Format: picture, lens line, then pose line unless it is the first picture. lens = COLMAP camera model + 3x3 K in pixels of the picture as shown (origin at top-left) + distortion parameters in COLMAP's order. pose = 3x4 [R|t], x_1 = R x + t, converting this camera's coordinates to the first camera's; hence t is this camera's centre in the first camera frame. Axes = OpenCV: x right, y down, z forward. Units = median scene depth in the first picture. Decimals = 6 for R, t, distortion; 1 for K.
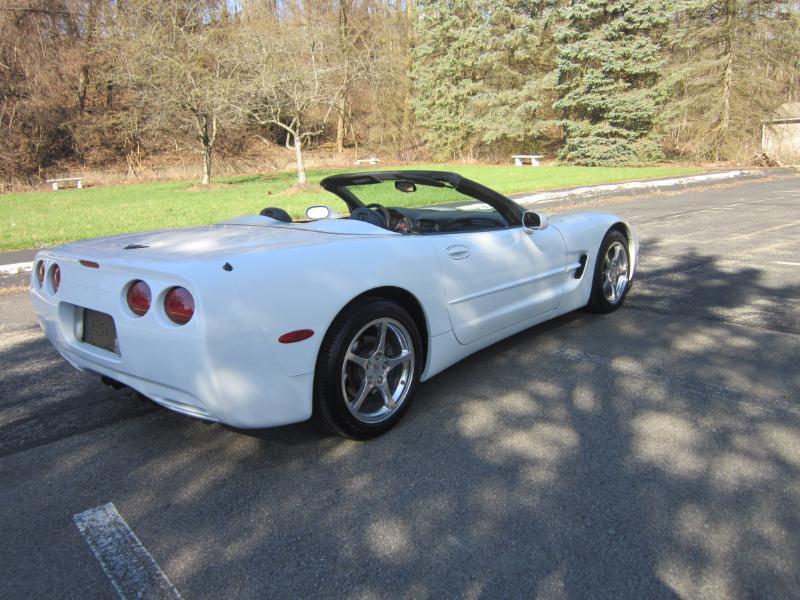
lens RADIAL K [[655.7, 0, 405.2], [0, 655.7, 298.5], [0, 0, 1]] dist [-0.033033, 0.005433]
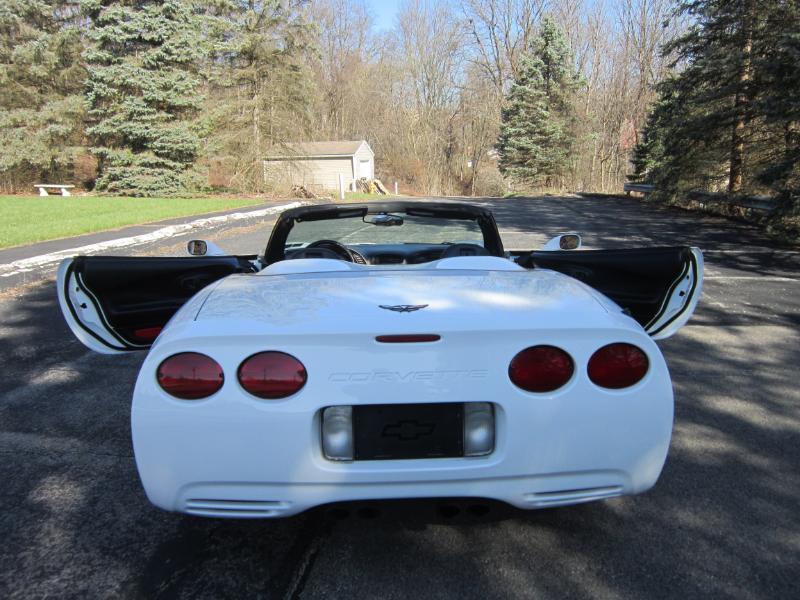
lens RADIAL K [[655.7, 0, 405.2], [0, 655.7, 298.5], [0, 0, 1]] dist [-0.033033, 0.005433]
pose [[0.724389, -0.092530, 0.683154, -0.100800], [0.124295, 0.992242, 0.002598, -0.009843], [-0.678094, 0.083031, 0.730270, 0.054491]]
